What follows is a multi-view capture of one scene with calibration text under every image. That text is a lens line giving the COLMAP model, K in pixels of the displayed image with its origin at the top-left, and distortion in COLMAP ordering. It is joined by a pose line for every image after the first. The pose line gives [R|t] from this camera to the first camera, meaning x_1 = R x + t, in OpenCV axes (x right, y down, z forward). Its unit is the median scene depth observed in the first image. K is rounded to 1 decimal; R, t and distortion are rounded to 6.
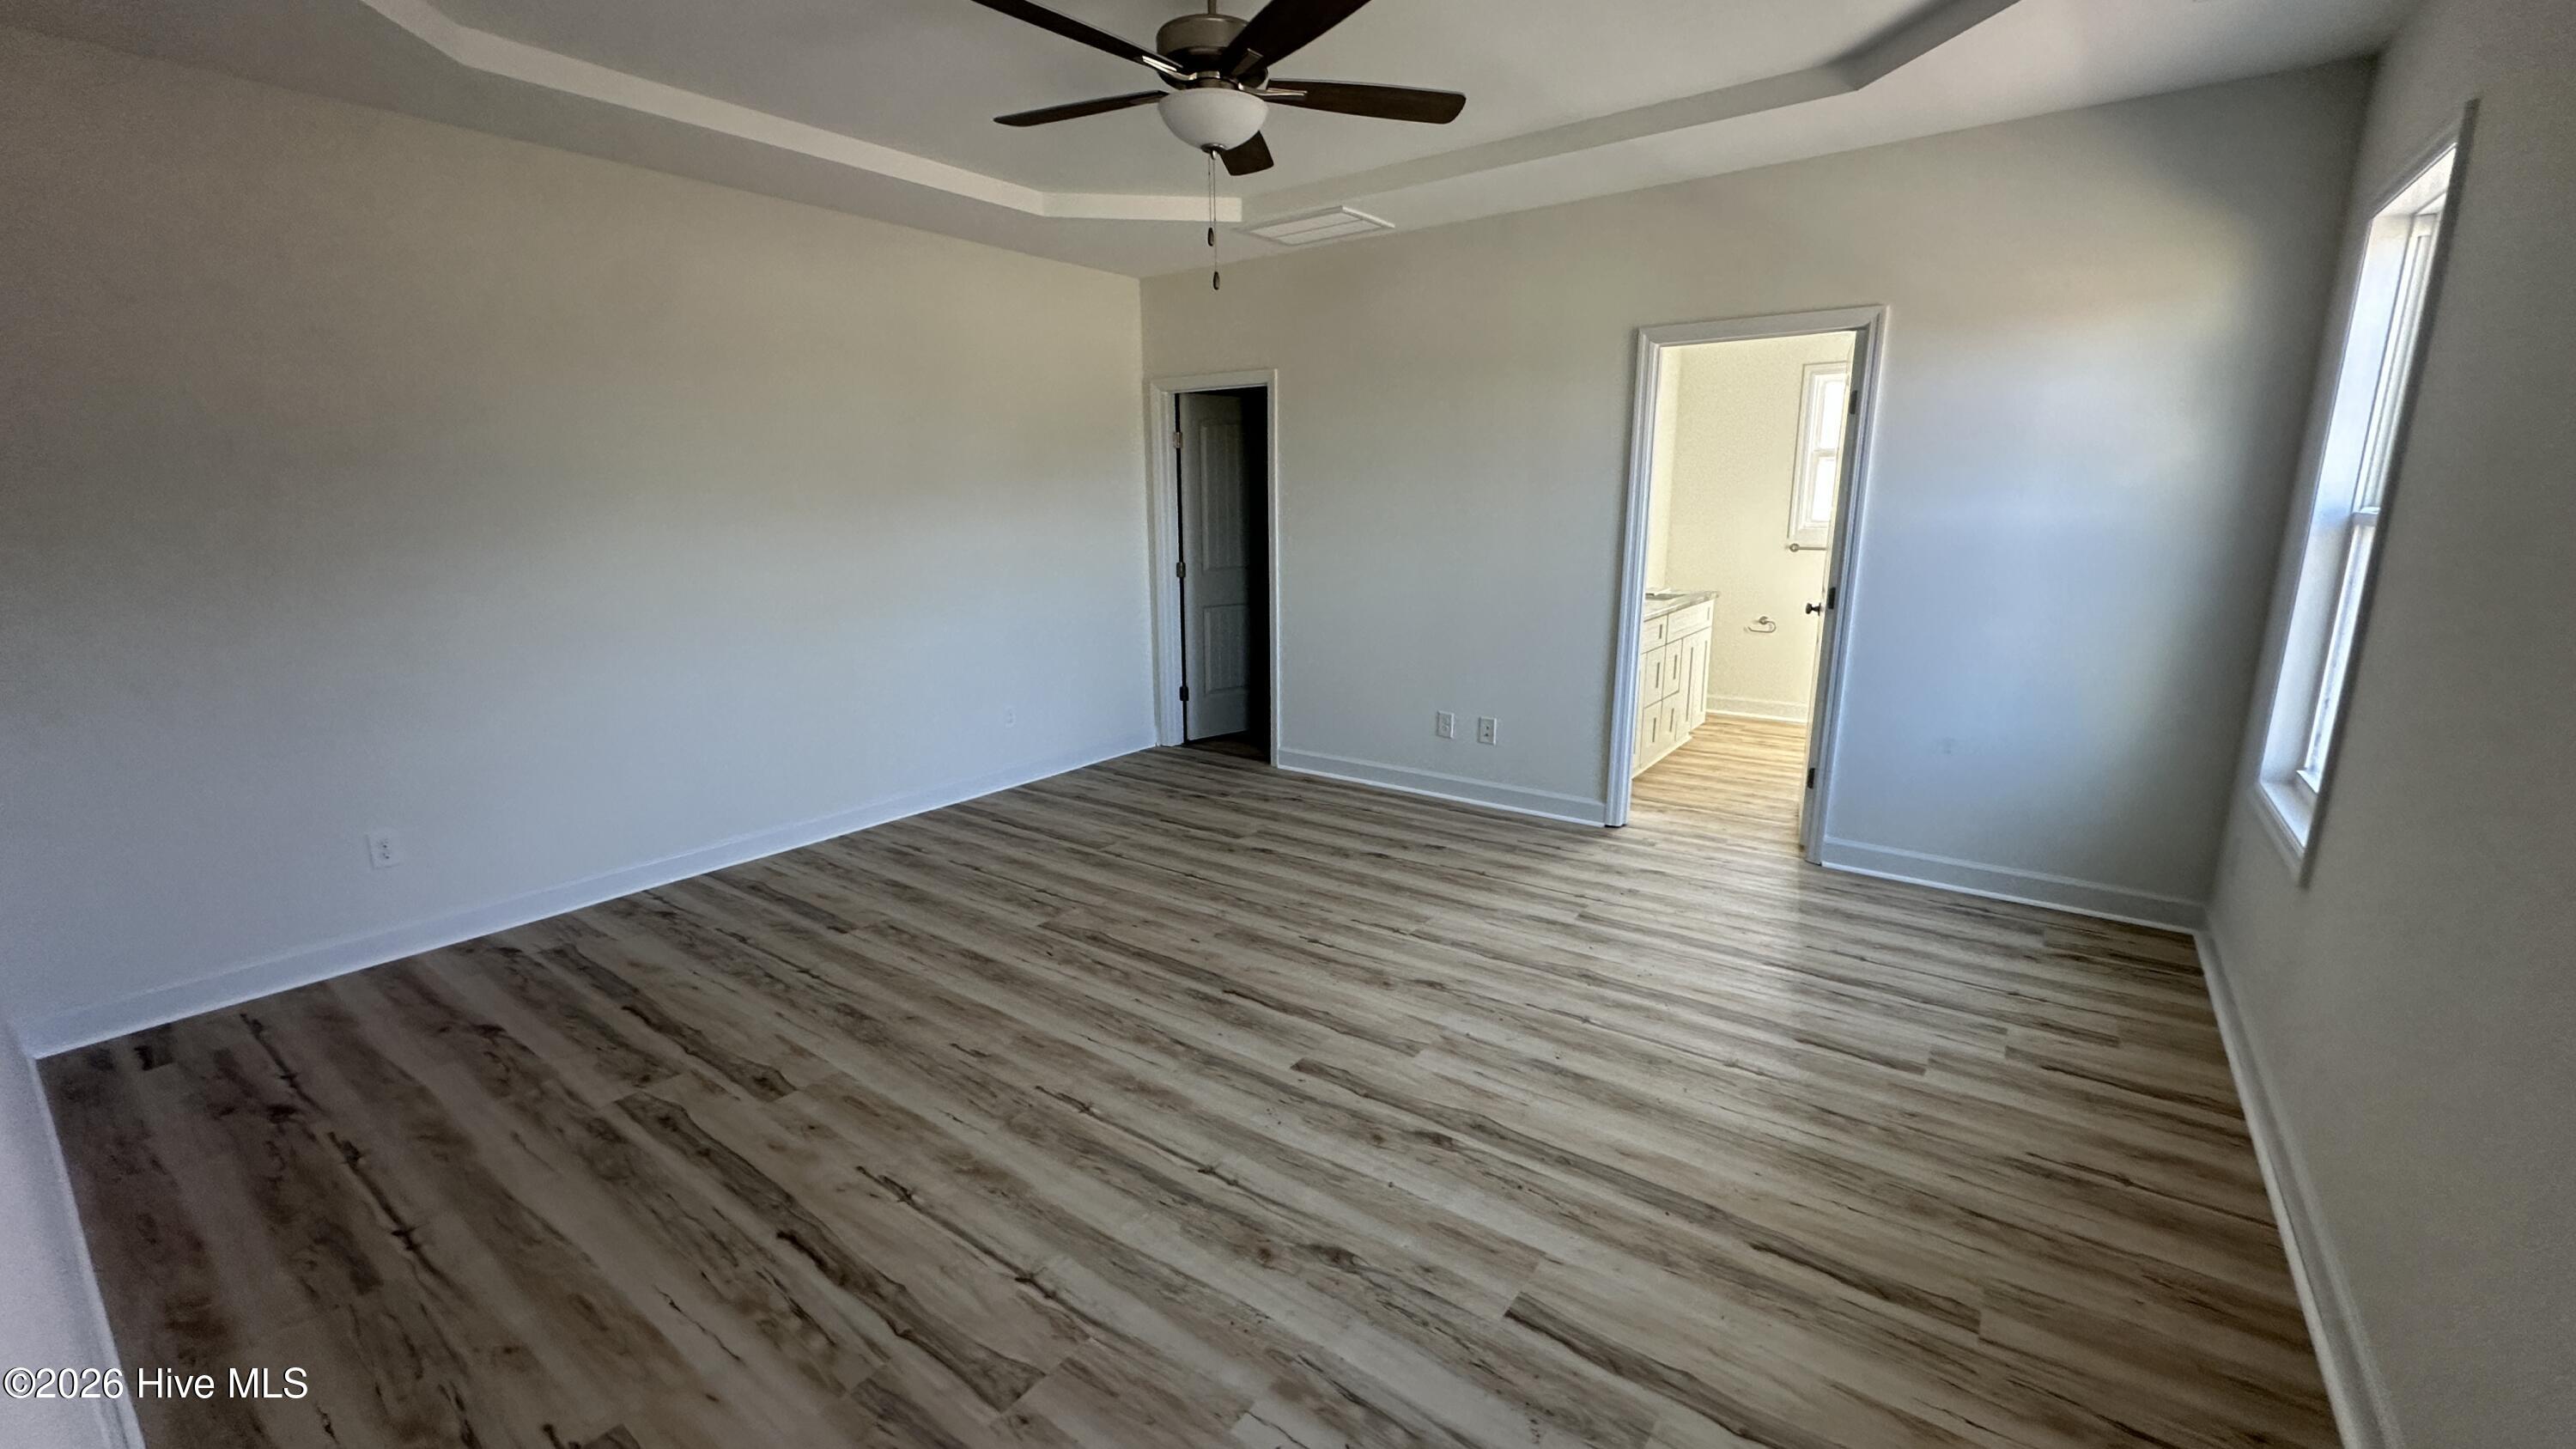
lens RADIAL K [[1027.8, 0, 1286.3], [0, 1027.8, 728.7], [0, 0, 1]] dist [-0.002321, 0.000269]
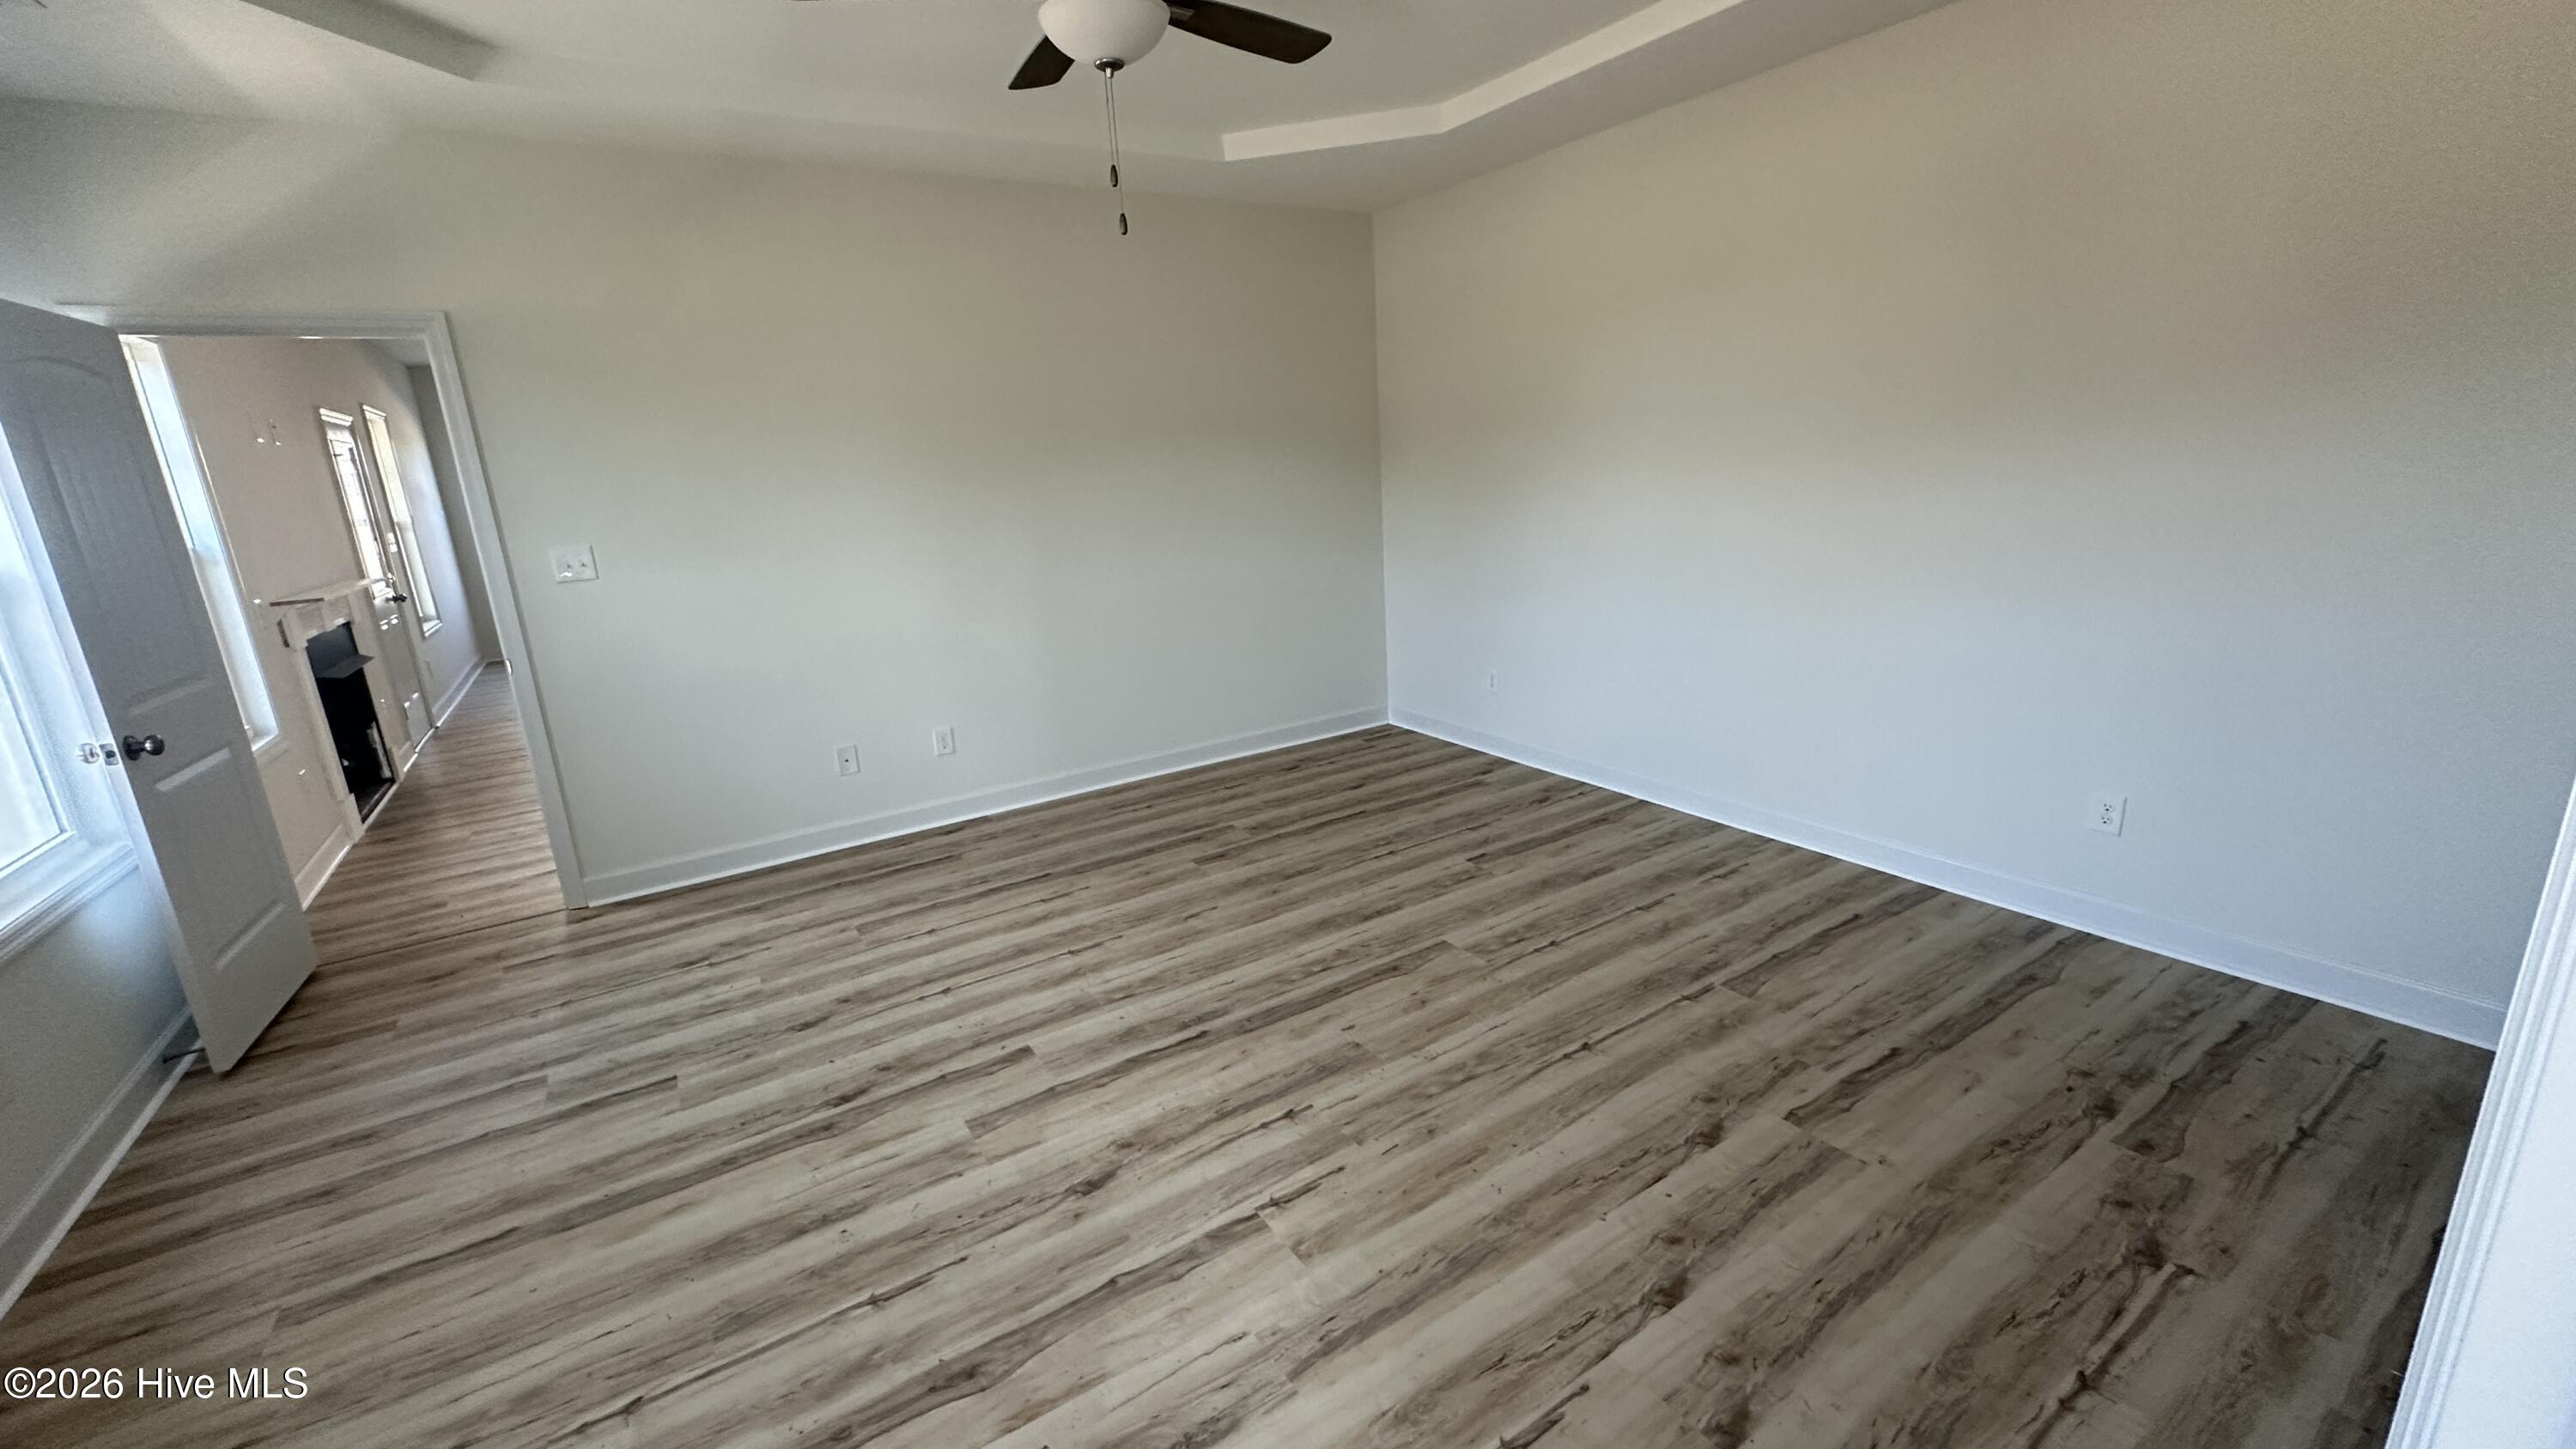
lens RADIAL K [[1027.8, 0, 1286.3], [0, 1027.8, 728.7], [0, 0, 1]] dist [-0.002321, 0.000269]
pose [[-0.351386, 0.270427, -0.896324, 0.650533], [-0.148142, 0.929254, 0.338438, -0.305199], [0.924436, 0.251706, -0.286466, 1.259640]]
